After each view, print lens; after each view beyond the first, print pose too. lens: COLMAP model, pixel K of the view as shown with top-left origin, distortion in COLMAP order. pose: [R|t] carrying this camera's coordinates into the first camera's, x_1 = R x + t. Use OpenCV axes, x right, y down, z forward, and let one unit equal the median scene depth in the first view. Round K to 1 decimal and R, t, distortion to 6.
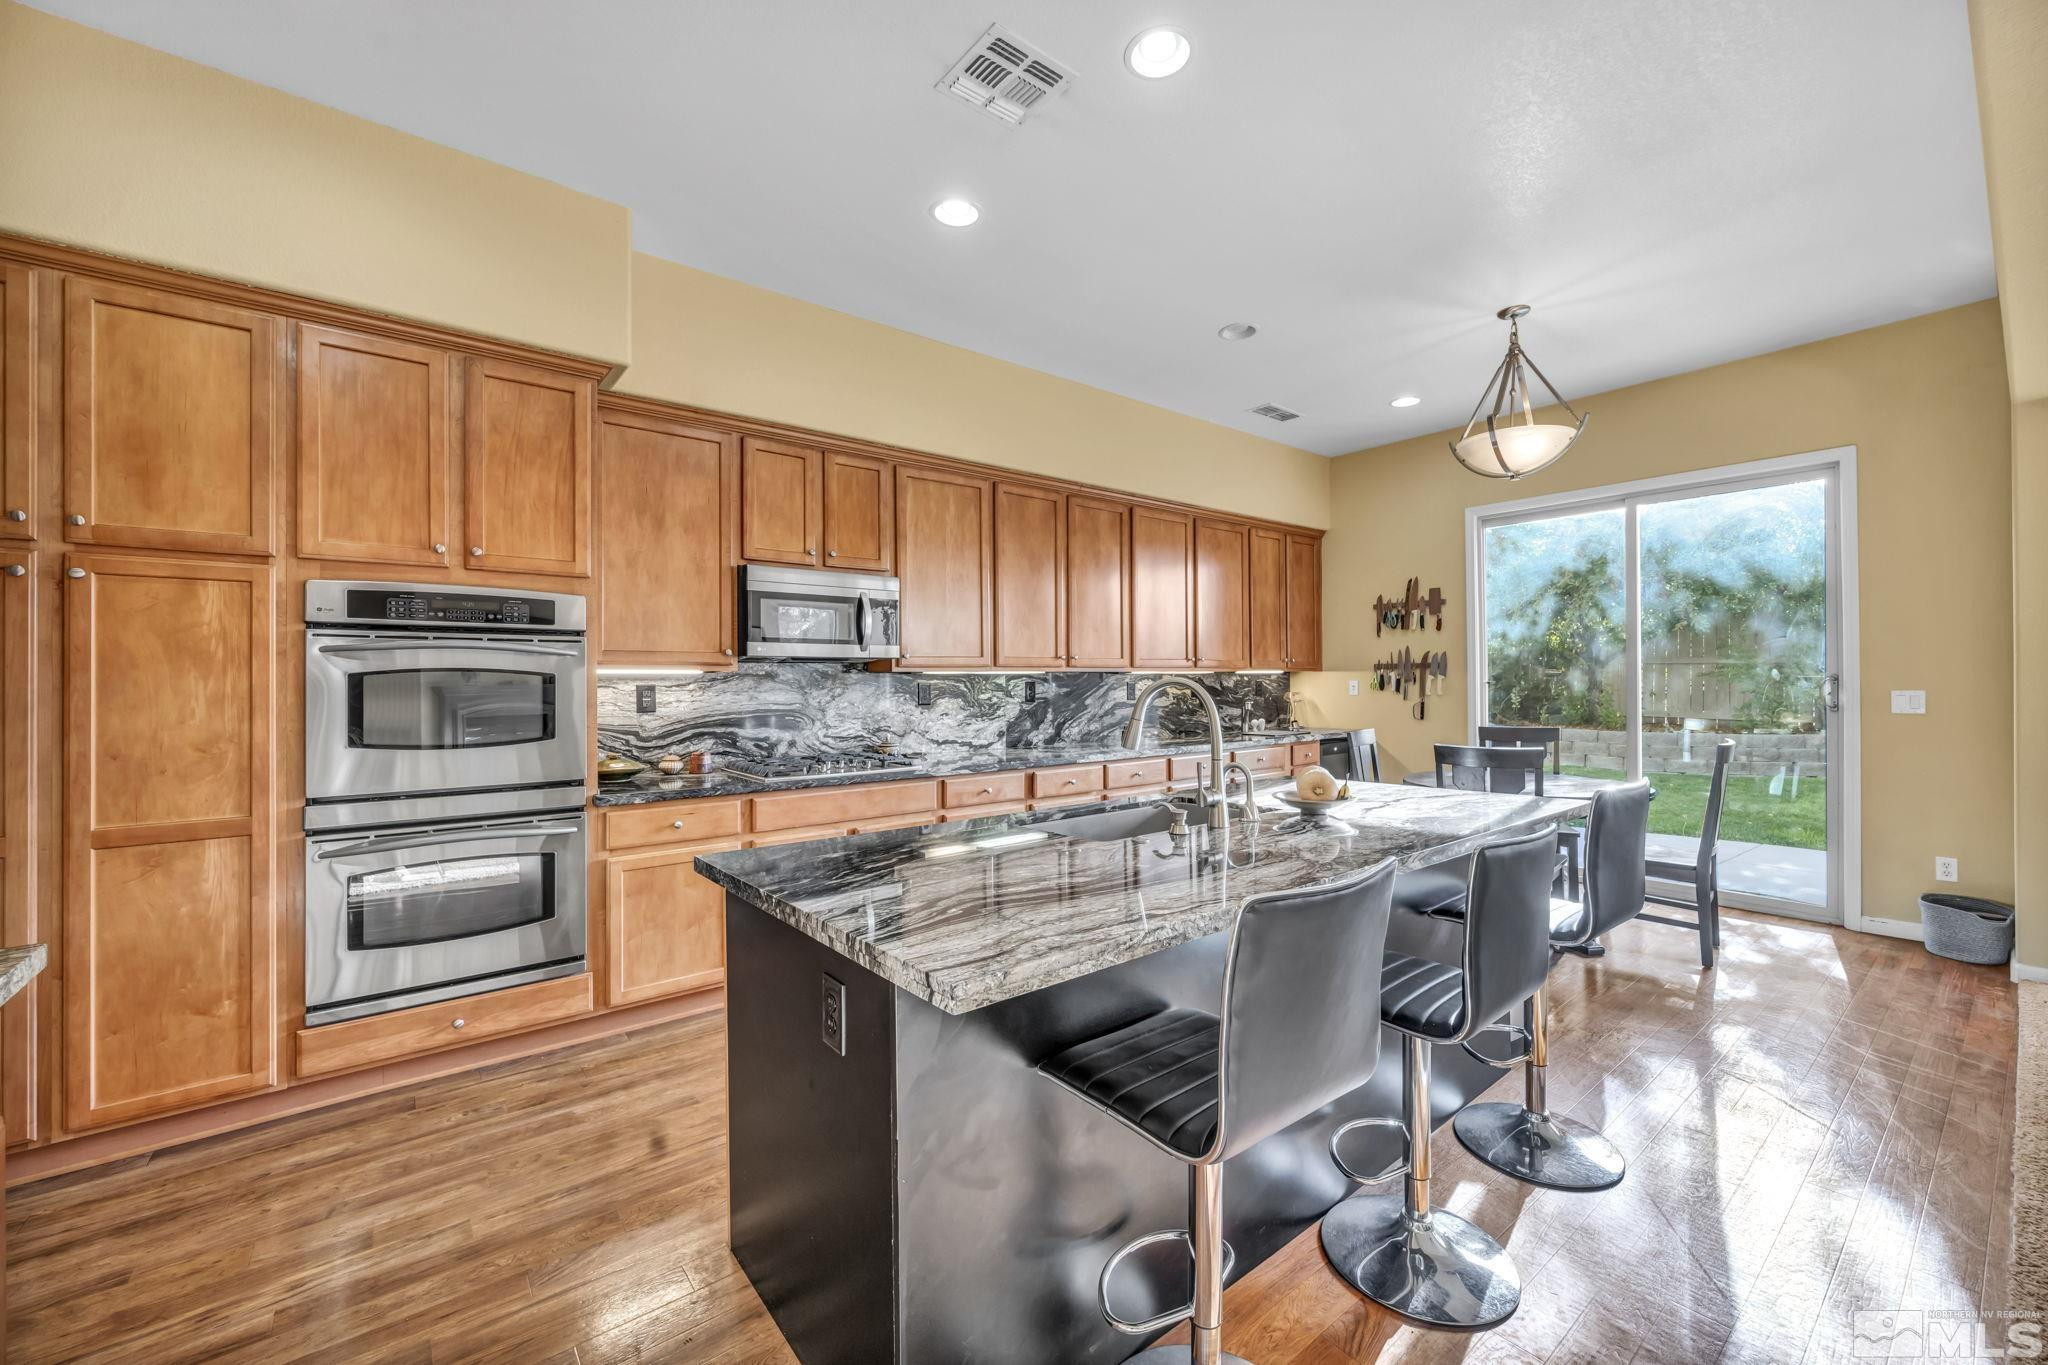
lens RADIAL K [[817.1, 0, 1024.6], [0, 817.1, 678.3], [0, 0, 1]] dist [0.003471, -0.001067]
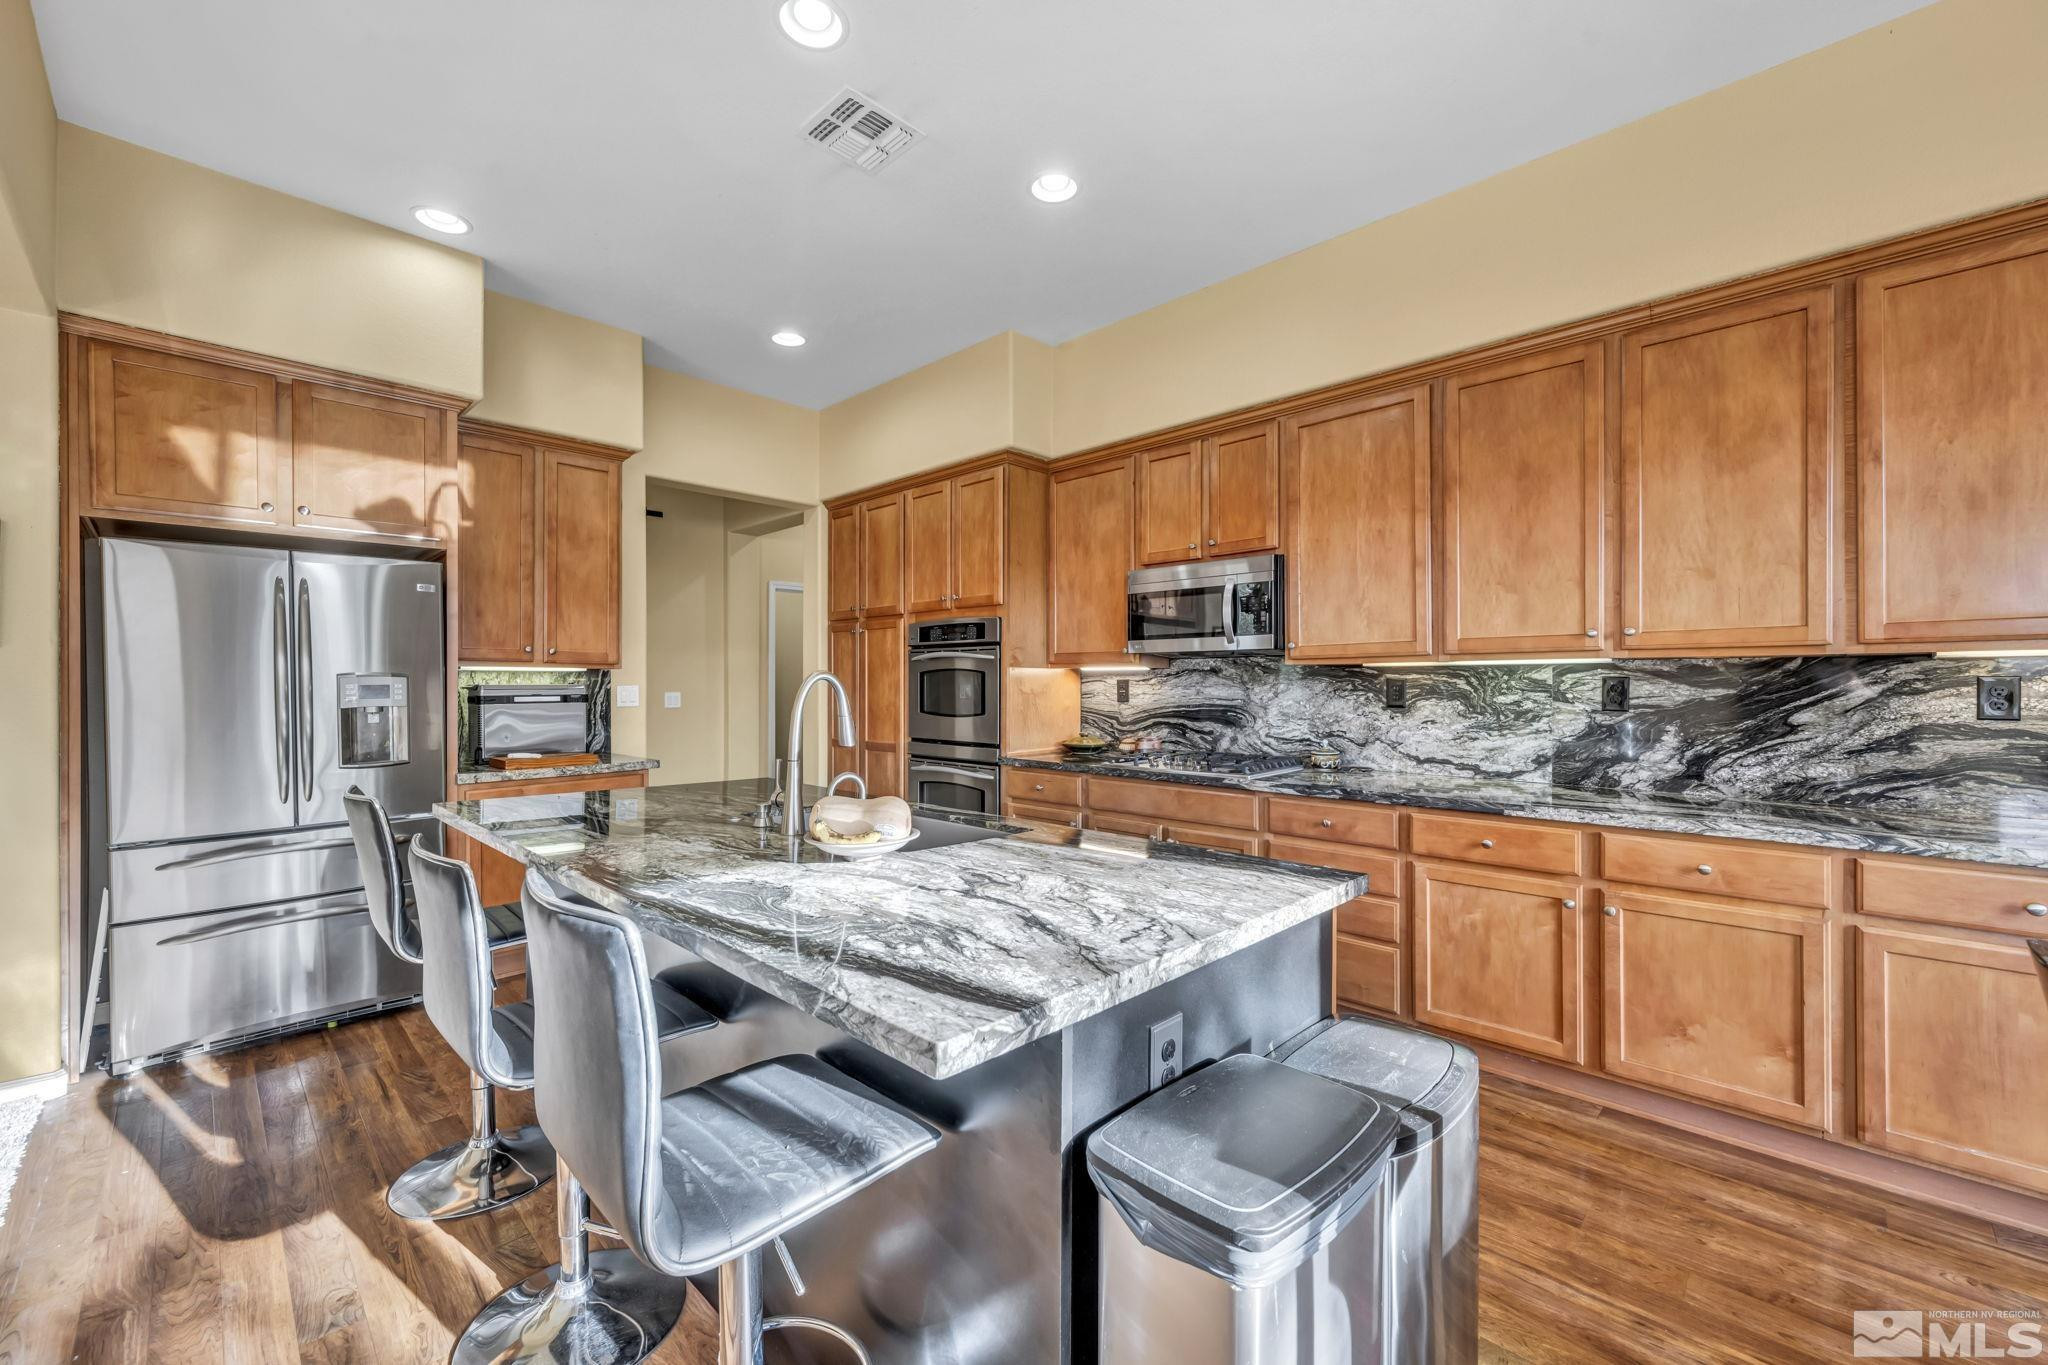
lens RADIAL K [[817.1, 0, 1027.5], [0, 817.1, 685.5], [0, 0, 1]] dist [0.003471, -0.001067]
pose [[0.127129, 0.009321, -0.991842, 0.542394], [0.003950, 0.999943, 0.009903, 0.003284], [0.991878, -0.005177, 0.127085, 0.526711]]
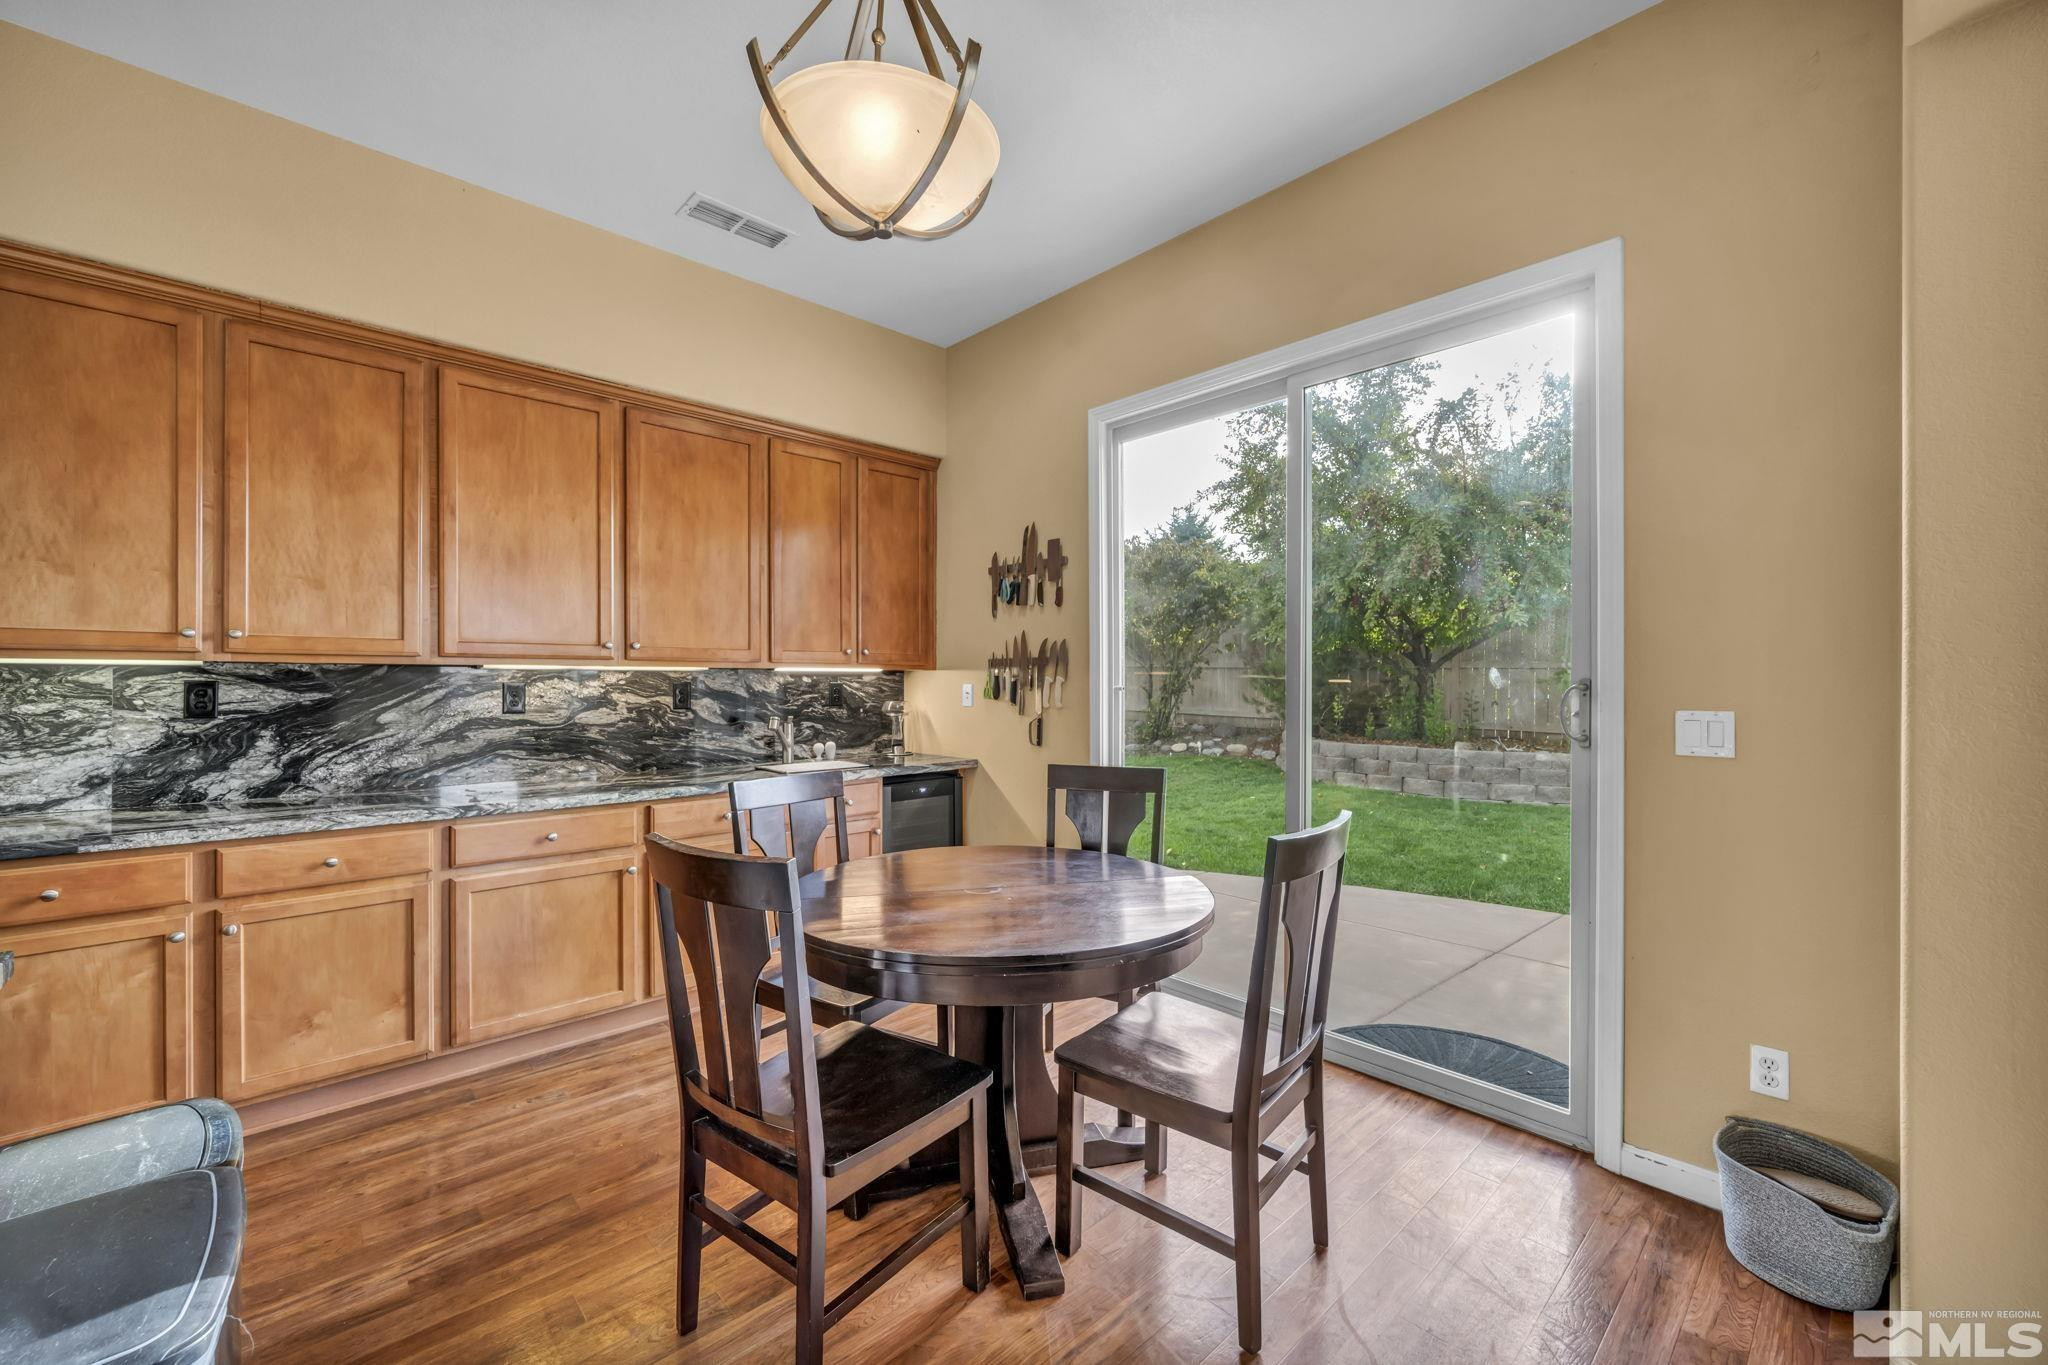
lens RADIAL K [[817.1, 0, 1030.2], [0, 817.1, 681.1], [0, 0, 1]] dist [0.003471, -0.001067]
pose [[0.996668, 0.008267, 0.081145, 0.513579], [-0.008202, 0.999966, -0.001135, 0.000793], [-0.081152, 0.000466, 0.996702, 0.437024]]
